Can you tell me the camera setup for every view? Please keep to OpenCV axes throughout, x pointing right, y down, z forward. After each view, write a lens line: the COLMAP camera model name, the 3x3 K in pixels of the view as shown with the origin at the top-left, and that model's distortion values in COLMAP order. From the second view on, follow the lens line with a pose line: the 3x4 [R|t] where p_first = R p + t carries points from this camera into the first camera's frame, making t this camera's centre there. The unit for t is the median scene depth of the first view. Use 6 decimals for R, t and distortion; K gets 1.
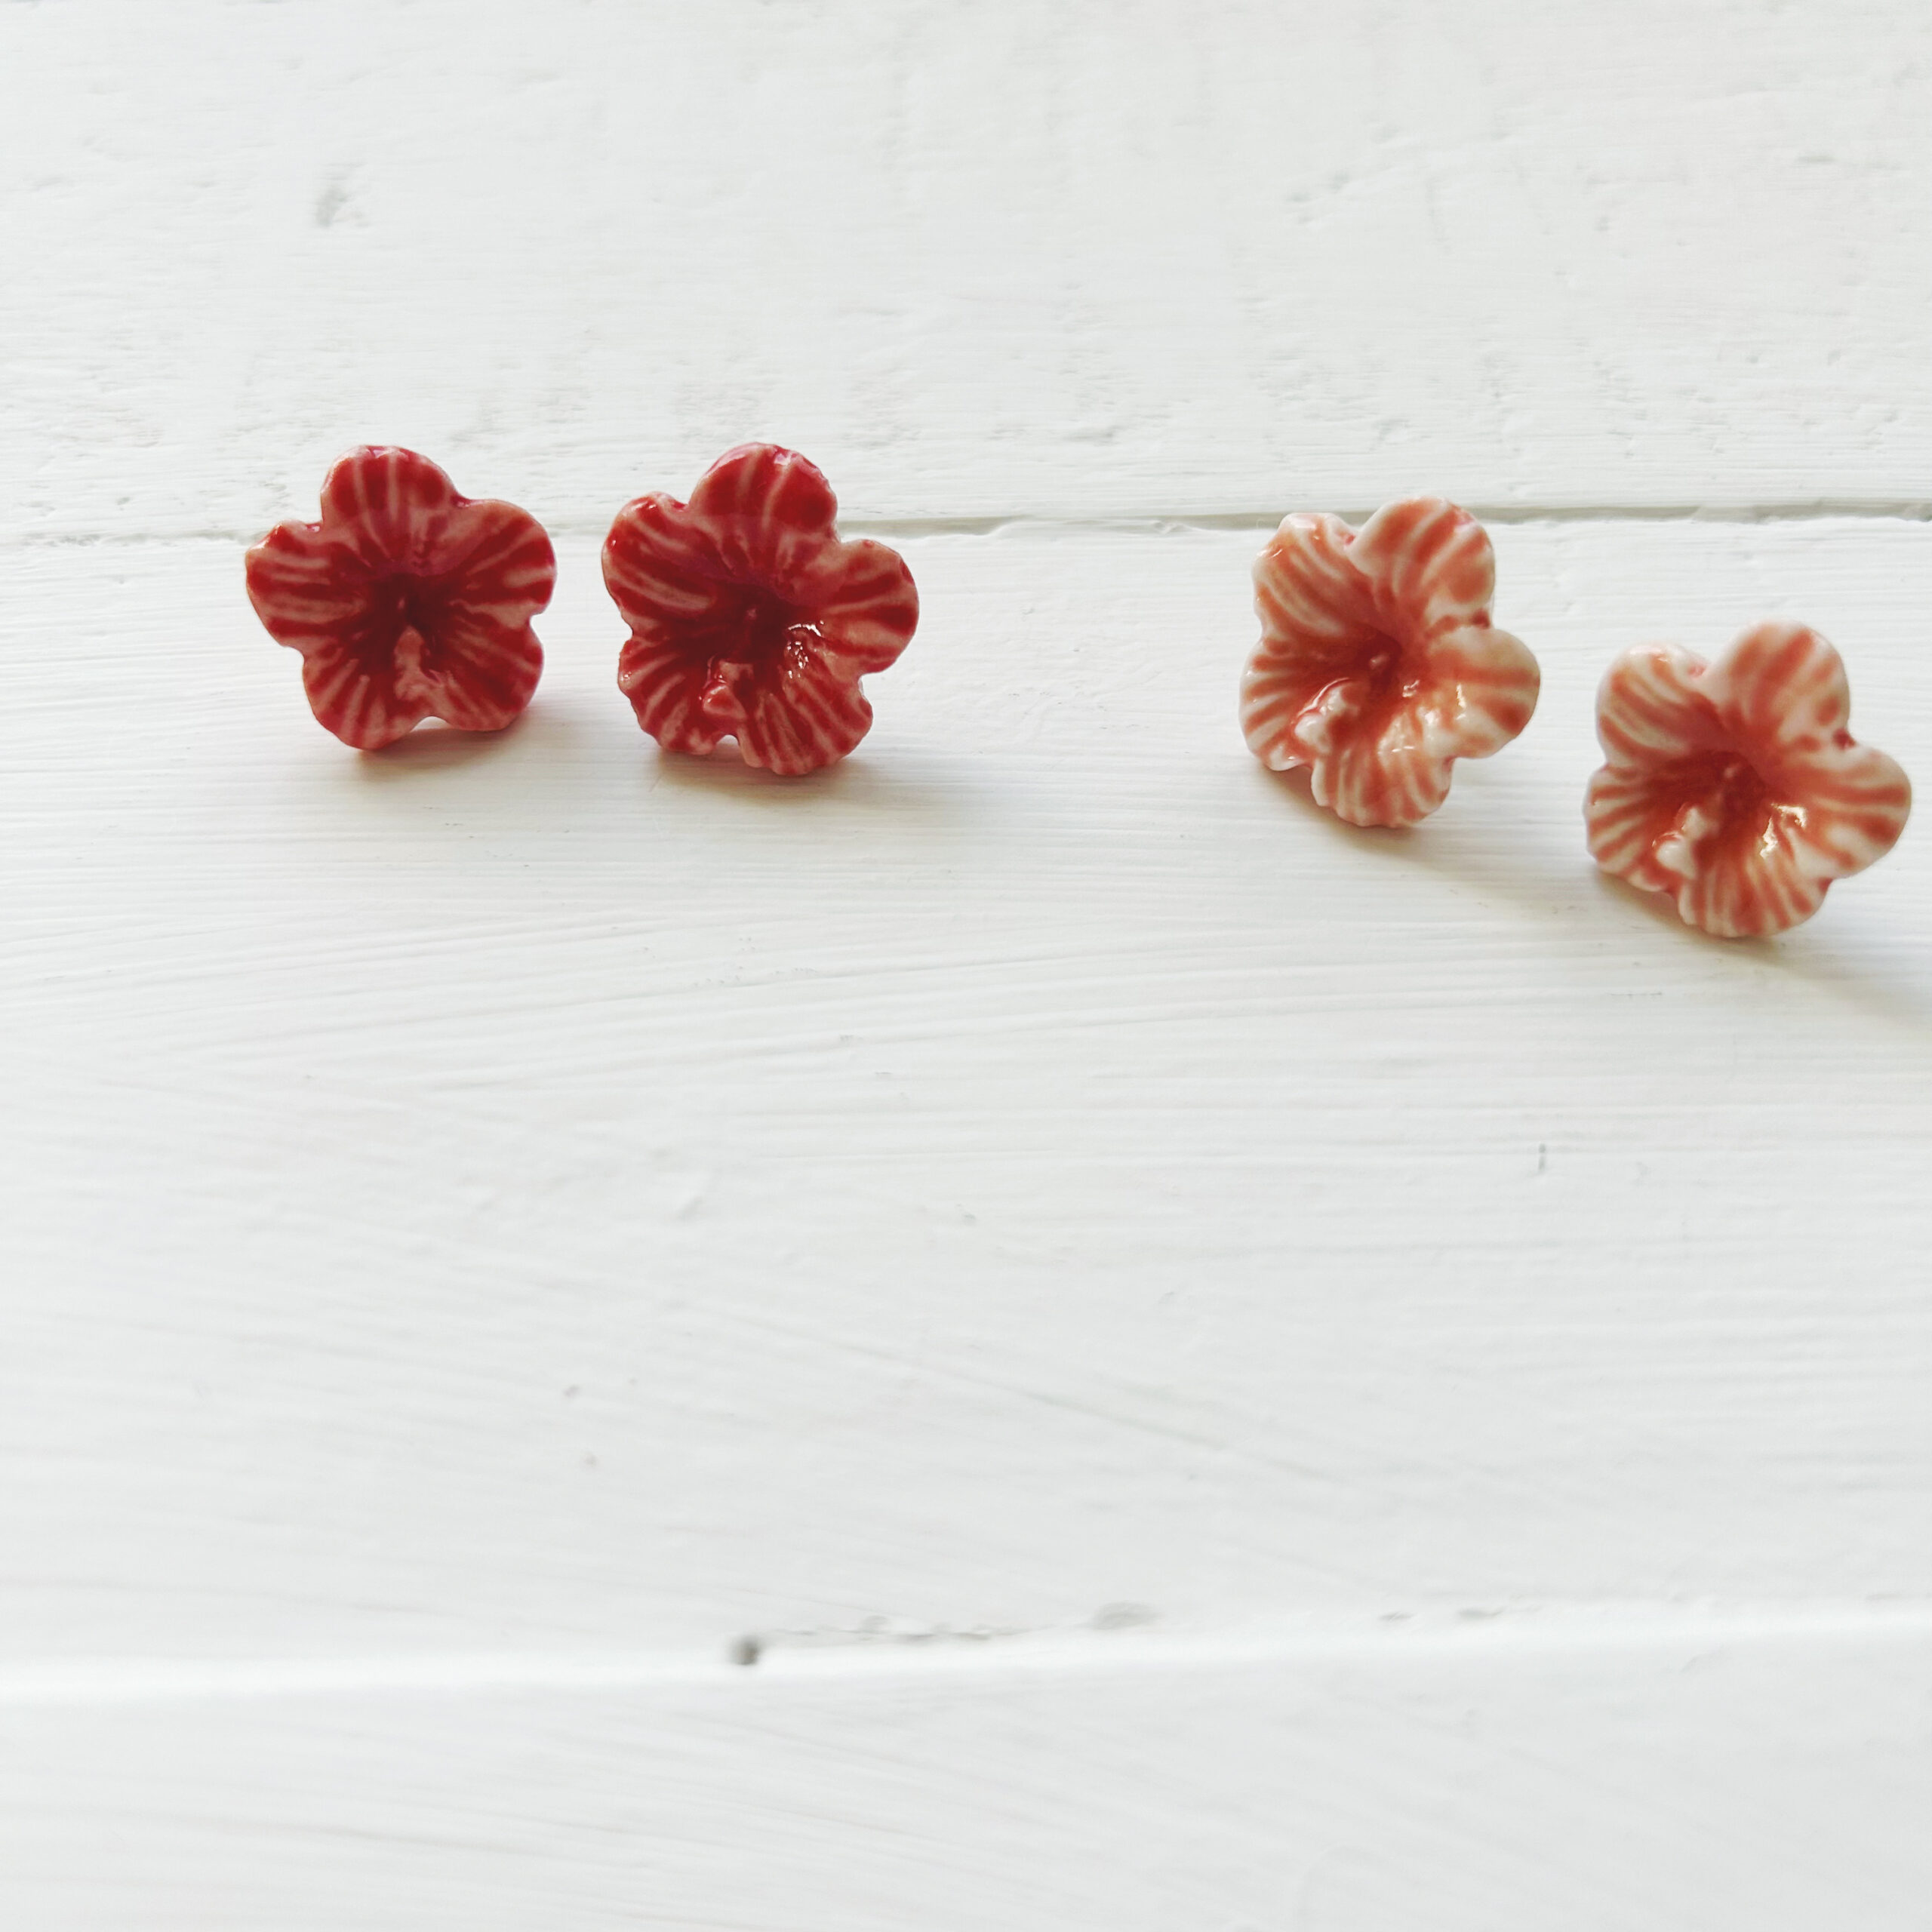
lens RADIAL K [[2034.9, 0, 964.6], [0, 2034.9, 978.4], [0, 0, 1]] dist [-0.039122, 0.000000]
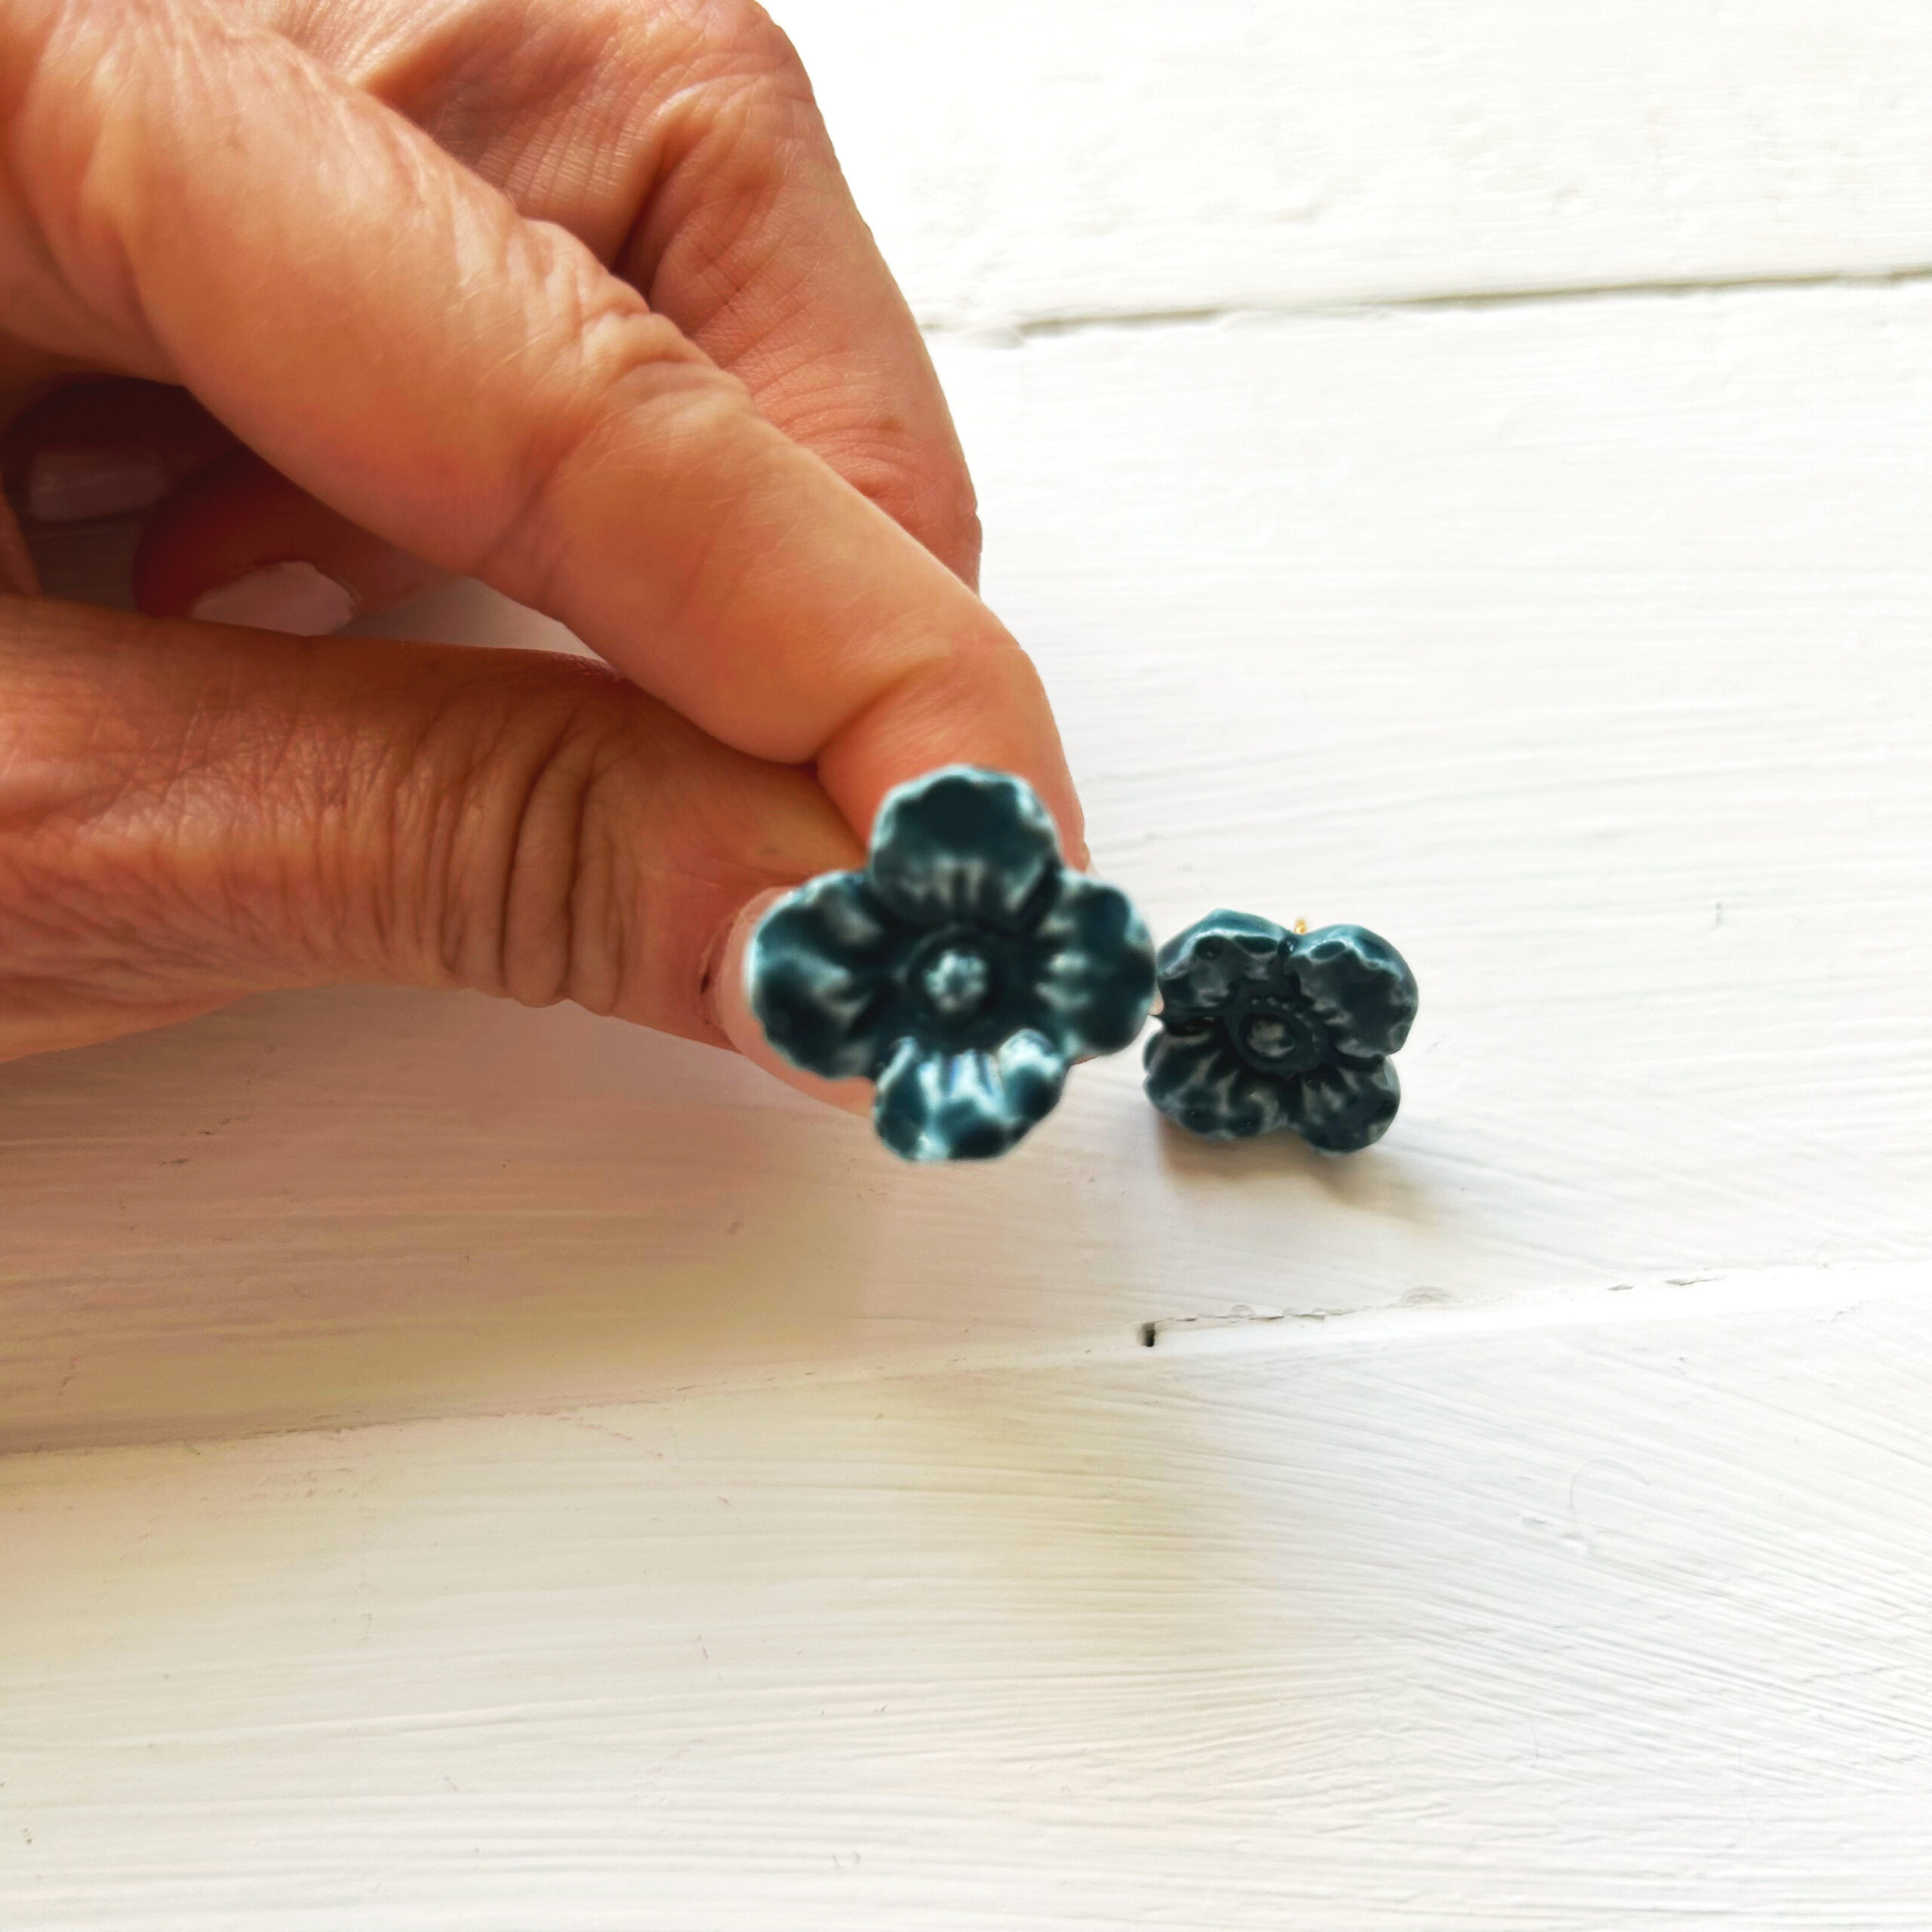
lens RADIAL K [[2034.9, 0, 965.9], [0, 2034.9, 982.4], [0, 0, 1]] dist [-0.039122, 0.000000]
pose [[0.998947, -0.043281, 0.015253, -0.183561], [0.037828, 0.964803, 0.260238, -0.194913], [-0.025979, -0.259387, 0.965424, -0.190517]]
